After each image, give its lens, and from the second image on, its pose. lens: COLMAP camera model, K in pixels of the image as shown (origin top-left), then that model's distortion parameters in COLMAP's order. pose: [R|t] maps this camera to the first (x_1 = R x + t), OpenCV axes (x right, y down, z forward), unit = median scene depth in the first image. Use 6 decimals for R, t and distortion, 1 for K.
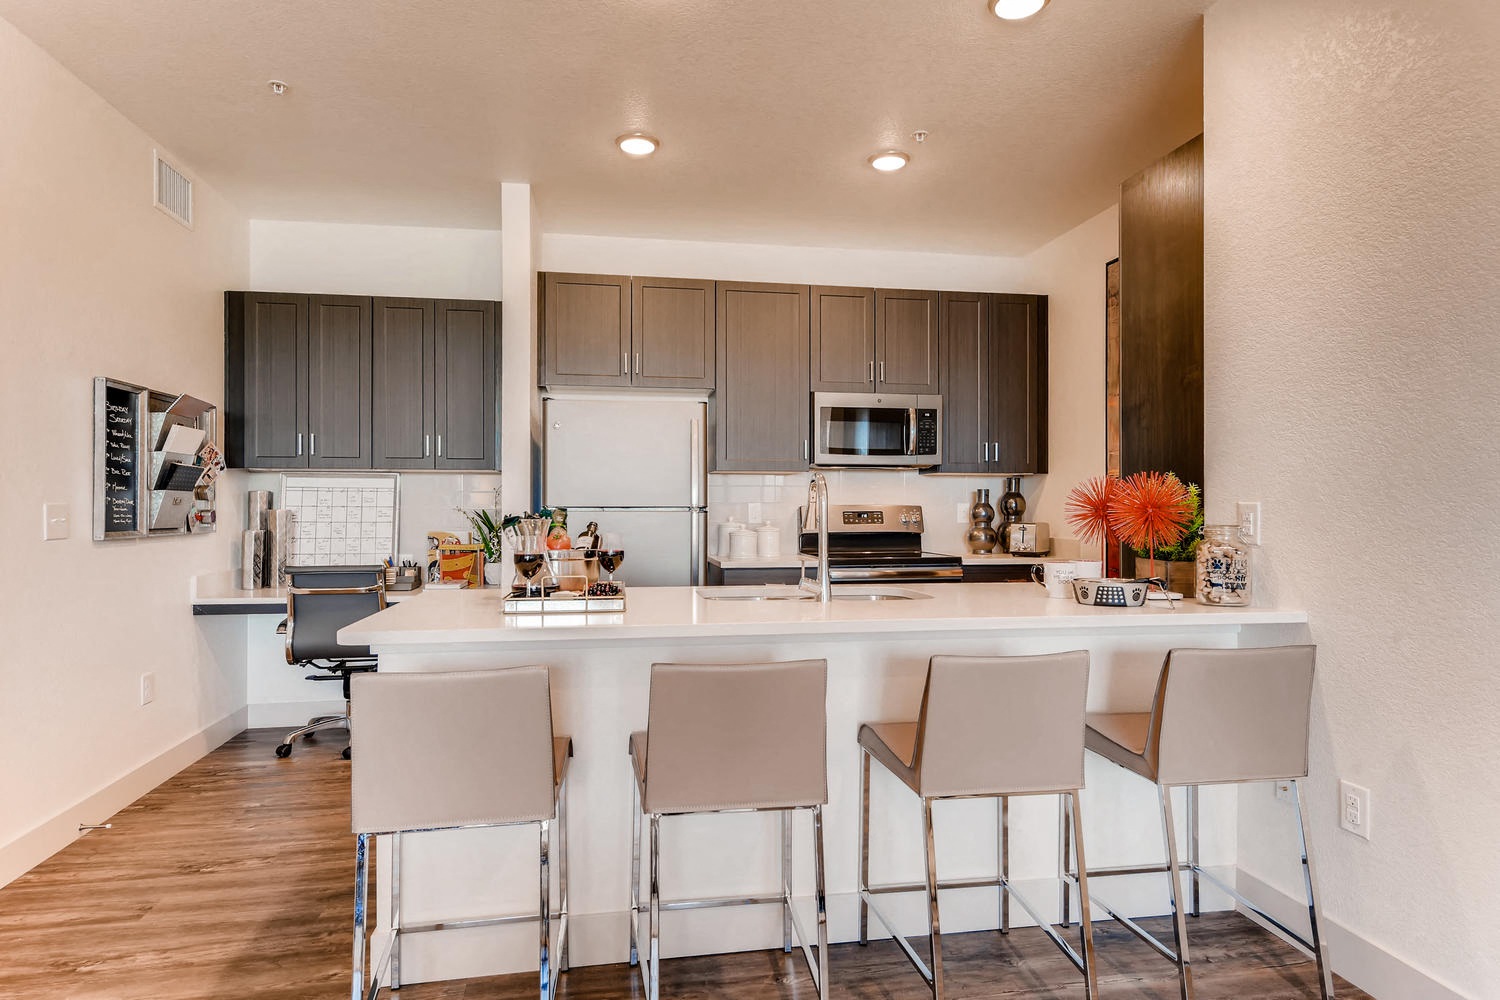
lens RADIAL K [[839.8, 0, 744.5], [0, 839.8, 501.0], [0, 0, 1]] dist [0.012723, -0.000154]
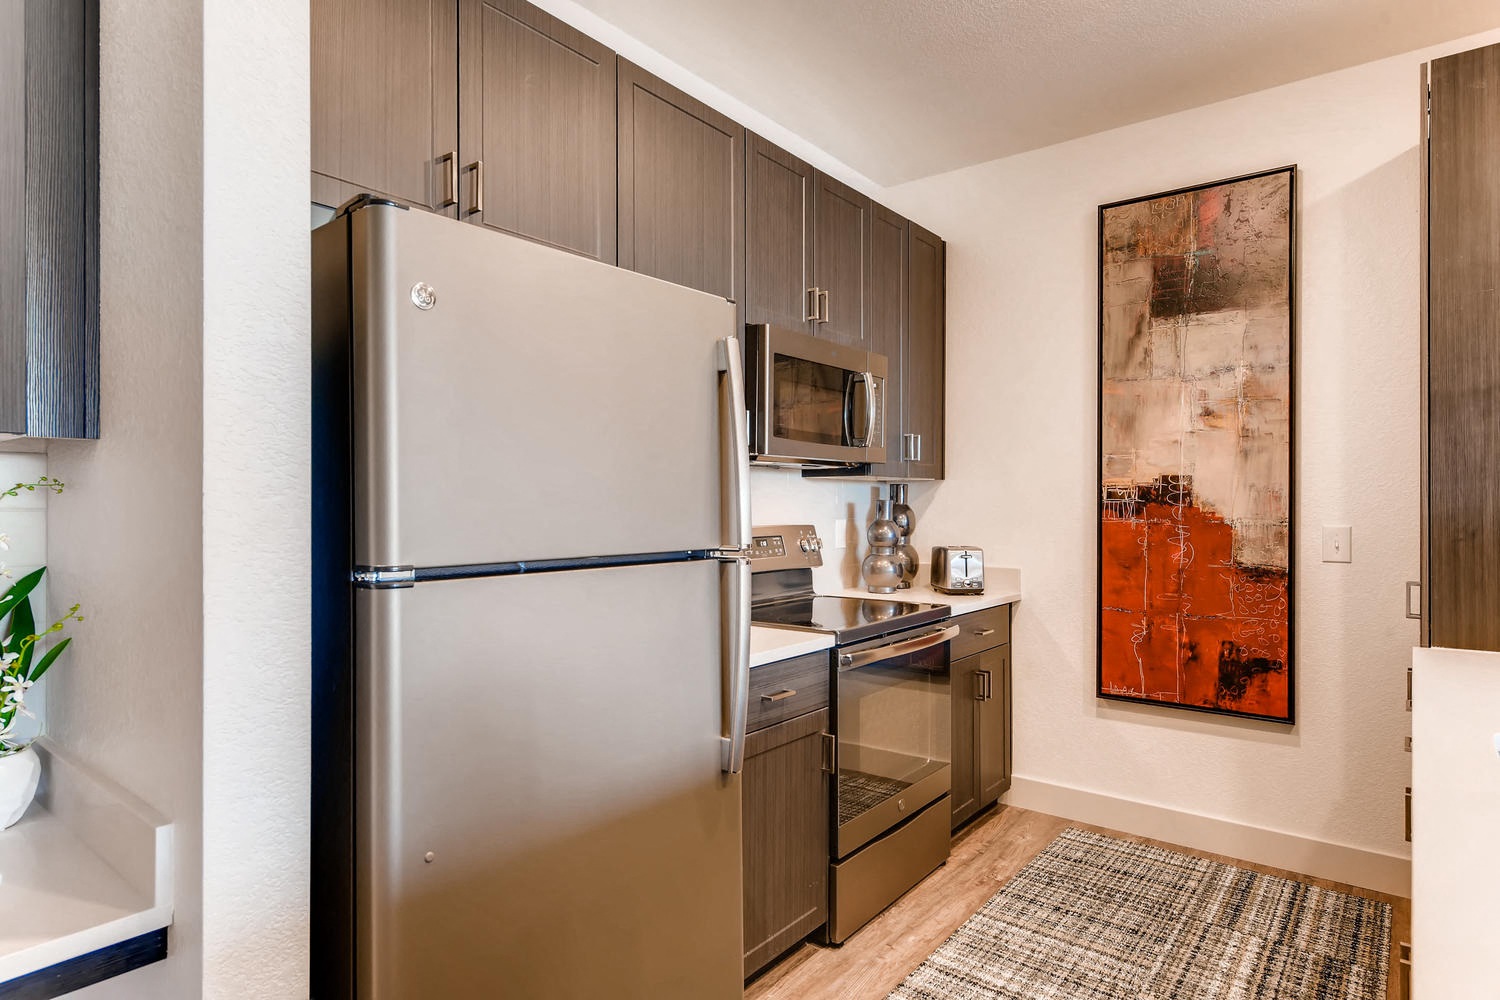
lens RADIAL K [[839.8, 0, 745.6], [0, 839.8, 497.8], [0, 0, 1]] dist [0.012723, -0.000154]
pose [[0.736465, 0.005357, 0.676454, -0.274480], [-0.005963, 0.999981, -0.001428, -0.014146], [-0.676449, -0.002982, 0.736483, 0.566837]]
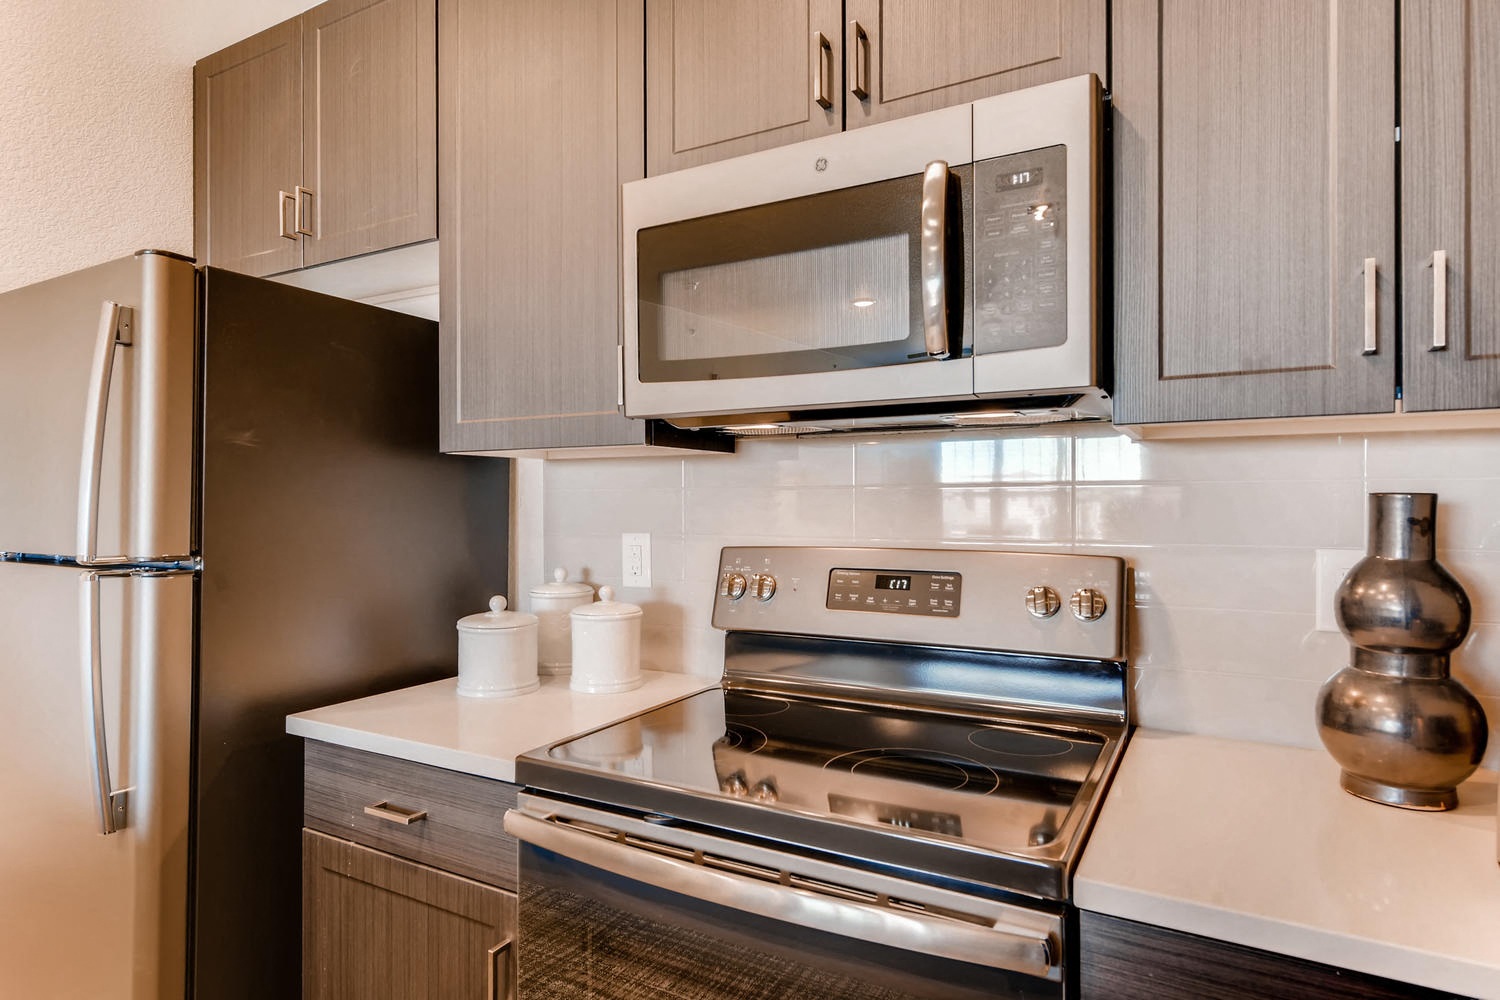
lens RADIAL K [[839.8, 0, 749.8], [0, 839.8, 500.9], [0, 0, 1]] dist [0.012723, -0.000154]
pose [[0.777015, -0.002640, -0.629477, 0.291322], [0.010007, 0.999917, 0.008159, -0.015531], [0.629403, -0.012639, 0.776977, 0.734789]]
